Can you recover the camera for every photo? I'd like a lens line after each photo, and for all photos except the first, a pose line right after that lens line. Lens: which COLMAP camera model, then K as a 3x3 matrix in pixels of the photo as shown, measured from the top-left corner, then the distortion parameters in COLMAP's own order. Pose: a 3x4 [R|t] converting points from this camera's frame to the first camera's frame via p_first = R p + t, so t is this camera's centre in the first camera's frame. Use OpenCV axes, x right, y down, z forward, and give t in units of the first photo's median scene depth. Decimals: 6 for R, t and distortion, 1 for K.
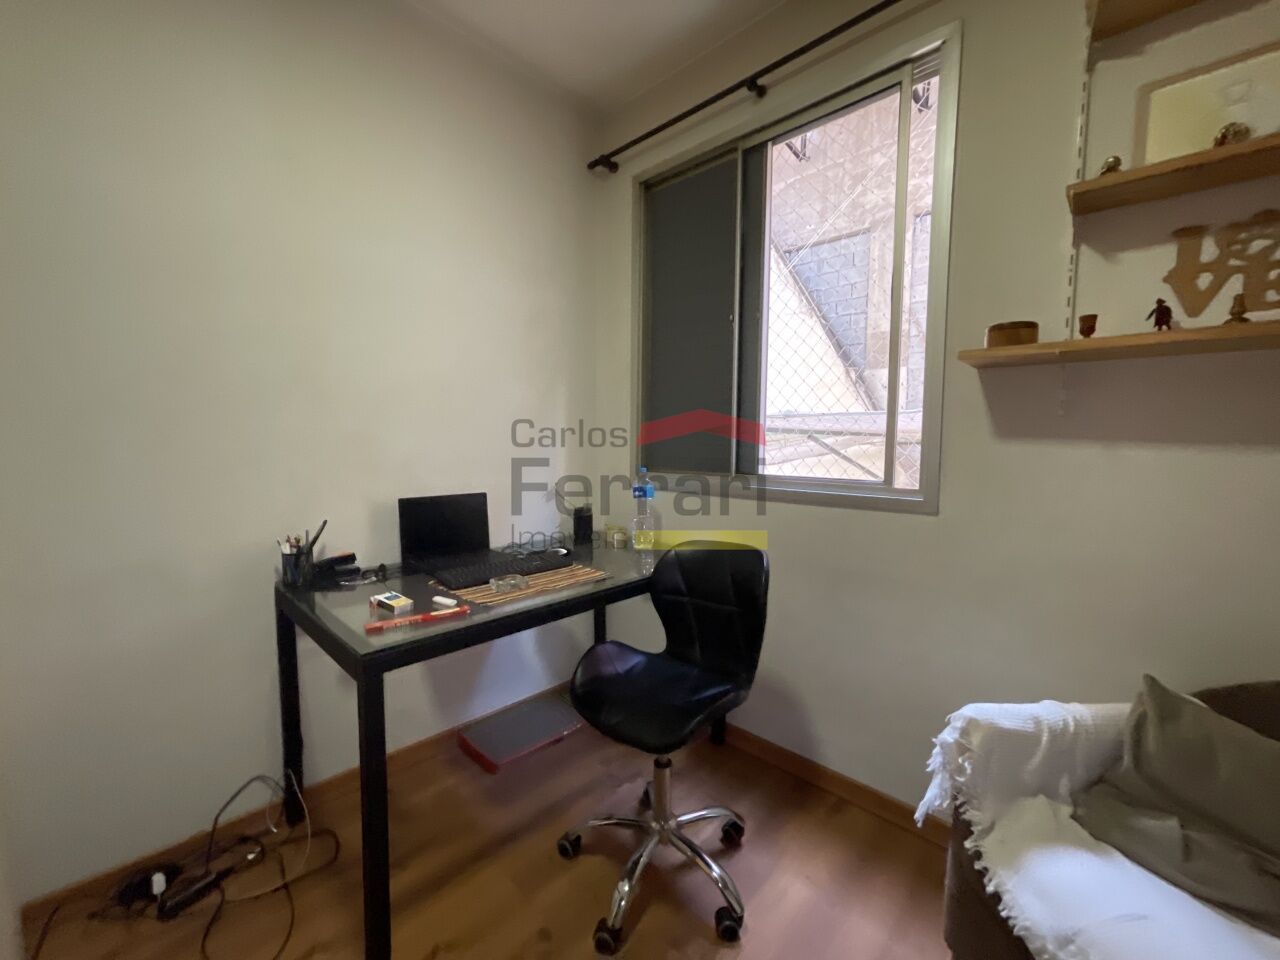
lens RADIAL K [[519.0, 0, 640.0], [0, 519.0, 480.0], [0, 0, 1]] dist [0.000412, -0.000108]
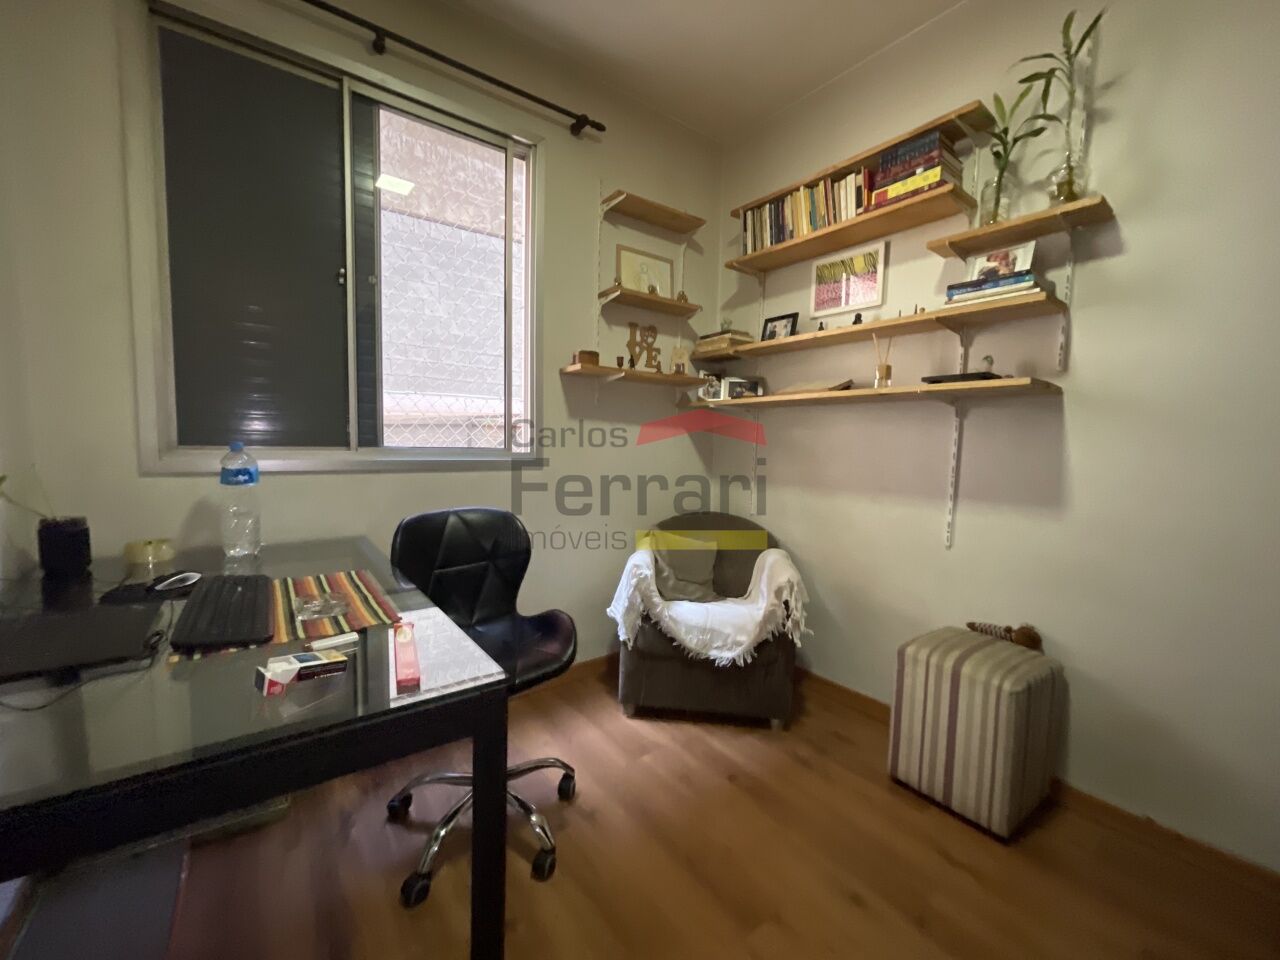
lens RADIAL K [[519.0, 0, 640.0], [0, 519.0, 480.0], [0, 0, 1]] dist [0.000412, -0.000108]
pose [[0.175918, -0.073943, 0.981624, -0.987630], [0.053109, 0.996436, 0.065541, 0.018744], [-0.982971, 0.040603, 0.179218, 0.554747]]
